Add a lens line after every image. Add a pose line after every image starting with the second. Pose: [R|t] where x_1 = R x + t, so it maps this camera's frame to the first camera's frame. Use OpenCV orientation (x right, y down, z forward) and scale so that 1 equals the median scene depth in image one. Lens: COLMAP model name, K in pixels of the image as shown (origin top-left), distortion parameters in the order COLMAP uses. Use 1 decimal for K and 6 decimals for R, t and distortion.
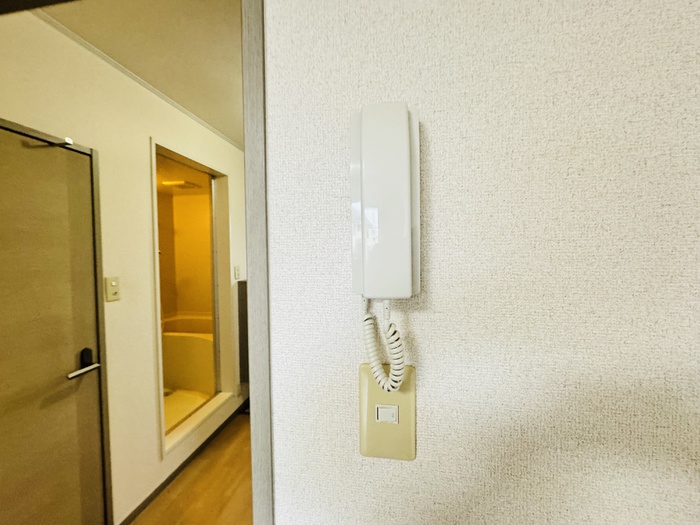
lens RADIAL K [[280.2, 0, 349.5], [0, 280.2, 261.3], [0, 0, 1]] dist [-0.002822, 0.000148]
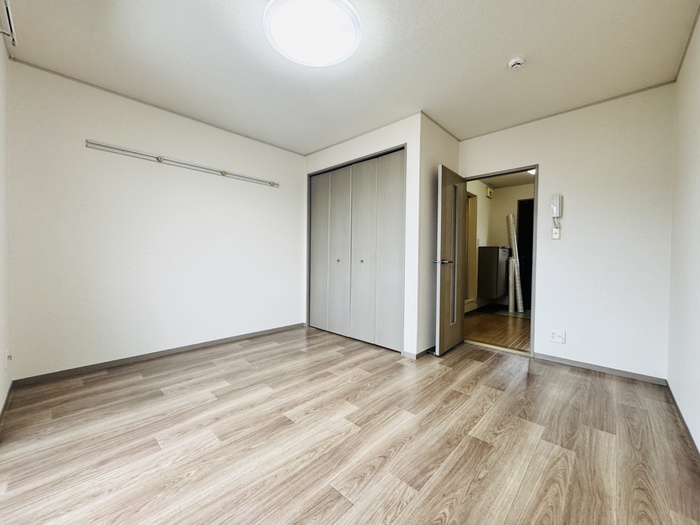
lens RADIAL K [[279.1, 0, 349.7], [0, 279.1, 261.6], [0, 0, 1]] dist [-0.003035, 0.000198]
pose [[0.824321, 0.033048, -0.565157, -0.182731], [-0.040149, 0.999194, -0.000132, 1.613285], [0.564697, 0.022800, 0.824983, -8.829398]]
